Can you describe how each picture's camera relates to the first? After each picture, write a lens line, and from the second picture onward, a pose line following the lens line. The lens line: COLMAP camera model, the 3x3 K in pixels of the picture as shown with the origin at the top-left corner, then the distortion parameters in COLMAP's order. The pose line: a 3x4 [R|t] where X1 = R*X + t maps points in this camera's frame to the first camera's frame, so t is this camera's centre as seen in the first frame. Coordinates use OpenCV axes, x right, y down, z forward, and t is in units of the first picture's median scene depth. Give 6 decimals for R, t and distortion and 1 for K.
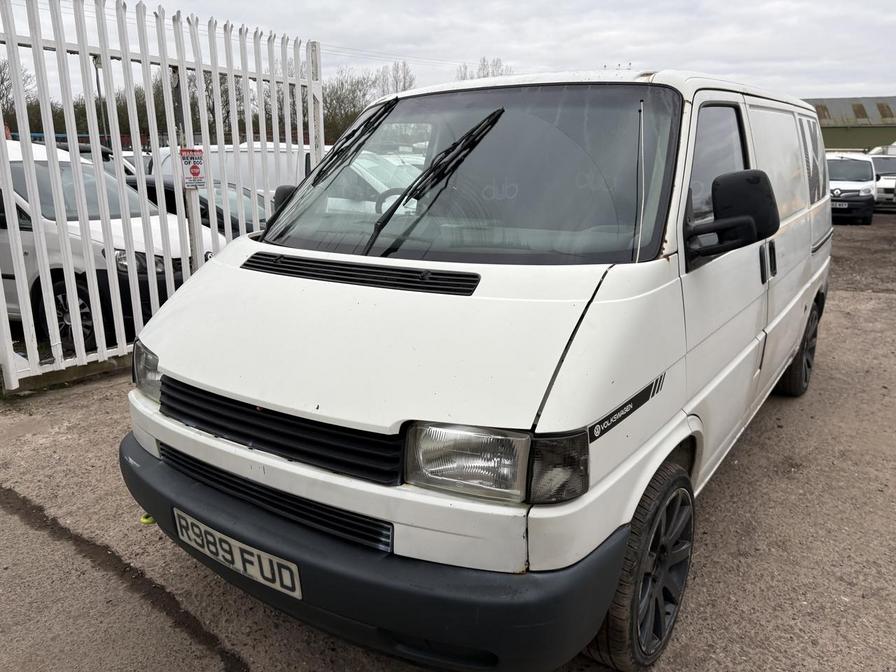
lens RADIAL K [[678.0, 0, 447.8], [0, 678.0, 339.5], [0, 0, 1]] dist [0.042538, -0.044693]
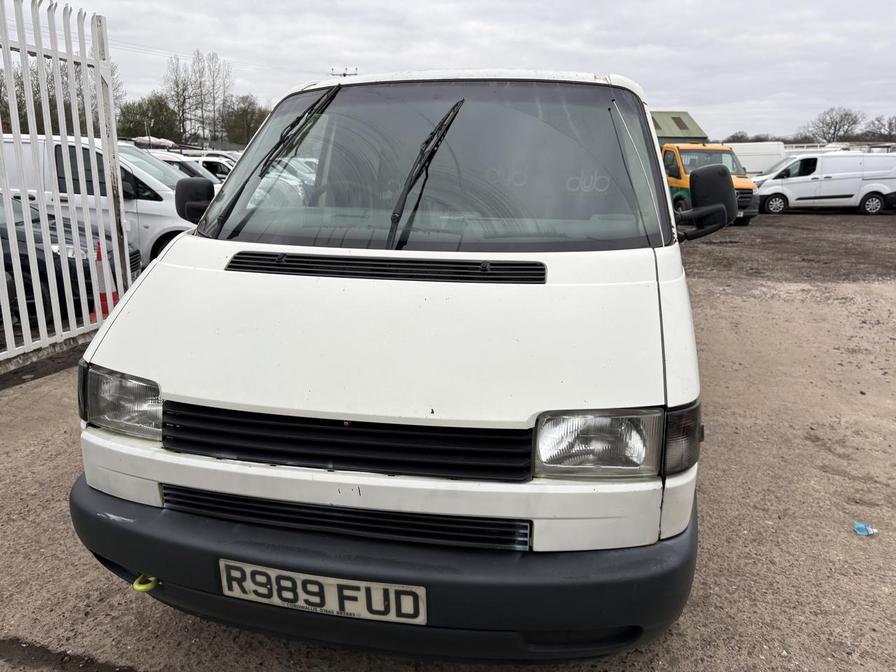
lens RADIAL K [[678.0, 0, 450.4], [0, 678.0, 329.5], [0, 0, 1]] dist [0.042538, -0.044693]
pose [[0.919356, -0.078862, 0.385442, -0.455462], [0.084903, 0.996388, 0.001354, -0.009629], [-0.384156, 0.031481, 0.922731, 0.119346]]
